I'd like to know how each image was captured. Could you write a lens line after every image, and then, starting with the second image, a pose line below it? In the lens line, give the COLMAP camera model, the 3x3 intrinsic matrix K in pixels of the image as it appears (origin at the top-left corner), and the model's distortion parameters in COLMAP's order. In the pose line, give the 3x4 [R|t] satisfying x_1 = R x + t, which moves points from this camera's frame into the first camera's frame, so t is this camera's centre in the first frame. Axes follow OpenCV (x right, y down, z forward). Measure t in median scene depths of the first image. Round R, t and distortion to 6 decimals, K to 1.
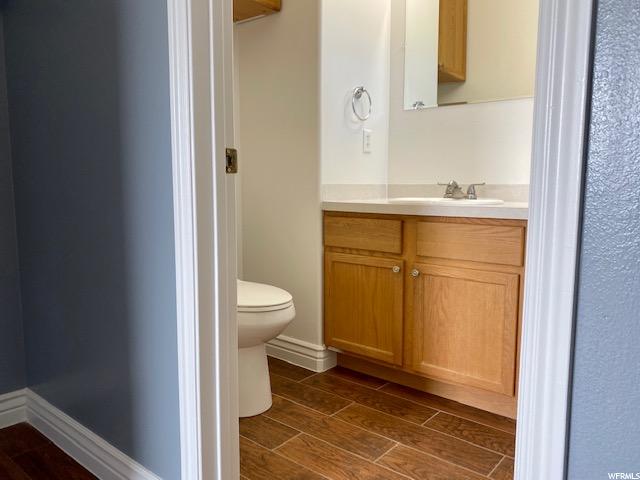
lens RADIAL K [[493.6, 0, 320.9], [0, 493.6, 243.0], [0, 0, 1]] dist [0.048643, -0.031761]
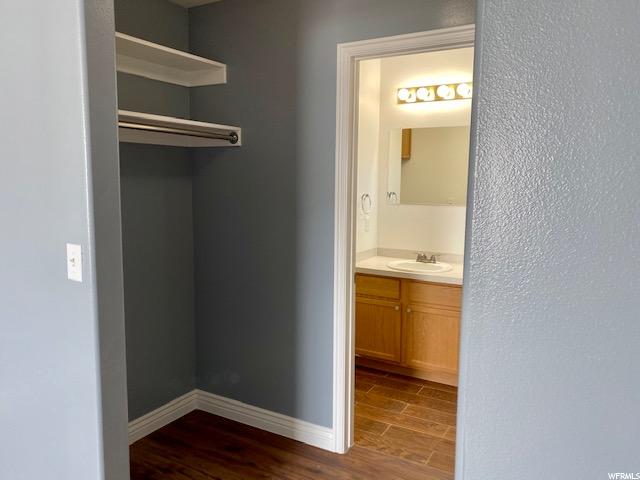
lens RADIAL K [[493.6, 0, 318.8], [0, 493.6, 237.0], [0, 0, 1]] dist [0.048643, -0.031761]
pose [[0.983666, -0.016224, 0.179270, -0.441187], [0.015402, 0.999864, 0.005974, -0.218939], [-0.179342, -0.003116, 0.983782, -0.697152]]
